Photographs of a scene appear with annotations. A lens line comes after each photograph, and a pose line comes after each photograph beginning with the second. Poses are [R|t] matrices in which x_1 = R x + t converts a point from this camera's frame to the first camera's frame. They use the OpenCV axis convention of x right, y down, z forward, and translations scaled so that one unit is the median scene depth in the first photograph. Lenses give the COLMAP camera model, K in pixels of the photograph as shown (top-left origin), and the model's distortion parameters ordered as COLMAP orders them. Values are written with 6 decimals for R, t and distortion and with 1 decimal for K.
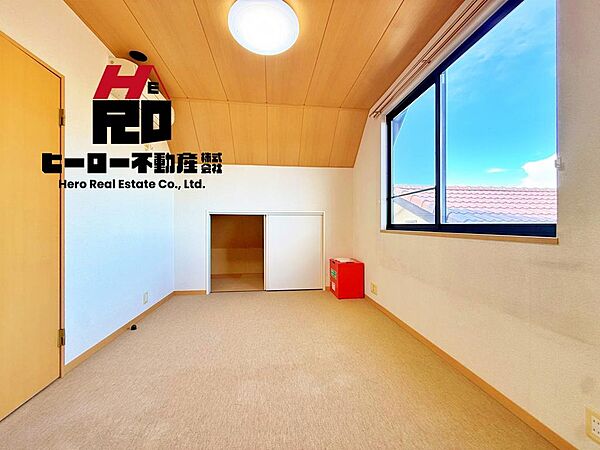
lens RADIAL K [[239.3, 0, 298.5], [0, 239.3, 228.8], [0, 0, 1]] dist [-0.001120, -0.000215]
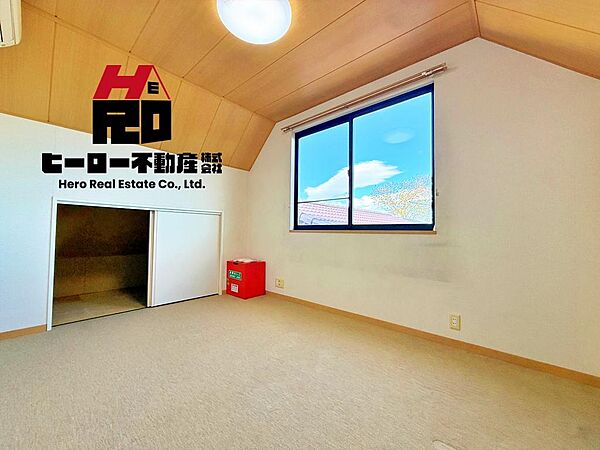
lens RADIAL K [[239.3, 0, 297.7], [0, 239.3, 230.2], [0, 0, 1]] dist [-0.001120, -0.000215]
pose [[0.747832, 0.015225, 0.663713, -0.359916], [-0.001009, 0.999762, -0.021798, 0.027341], [-0.663887, 0.015632, 0.747670, 0.105846]]
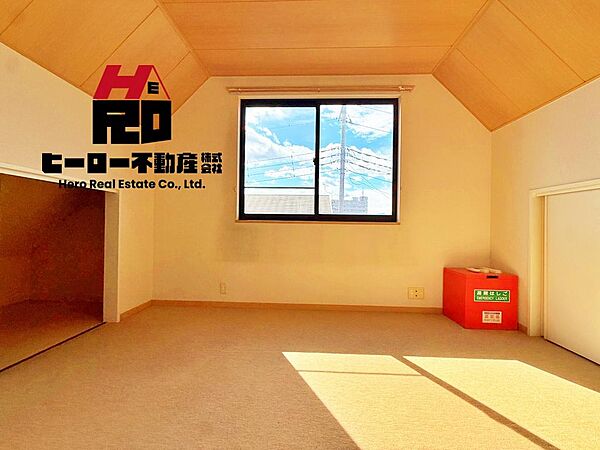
lens RADIAL K [[239.3, 0, 300.3], [0, 239.3, 223.6], [0, 0, 1]] dist [-0.001120, -0.000215]
pose [[0.159495, 0.001283, 0.987198, -0.482959], [0.006225, 0.999978, -0.002306, 0.020757], [-0.987179, 0.006513, 0.159483, 0.561248]]
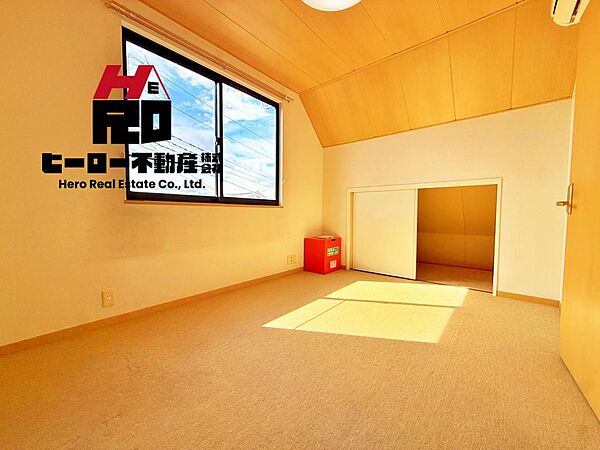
lens RADIAL K [[239.3, 0, 300.6], [0, 239.3, 222.4], [0, 0, 1]] dist [-0.001120, -0.000215]
pose [[-0.683896, -0.044421, 0.728226, -0.429693], [0.000485, 0.998117, 0.061340, 0.023555], [-0.729580, 0.042303, -0.682586, 1.007550]]
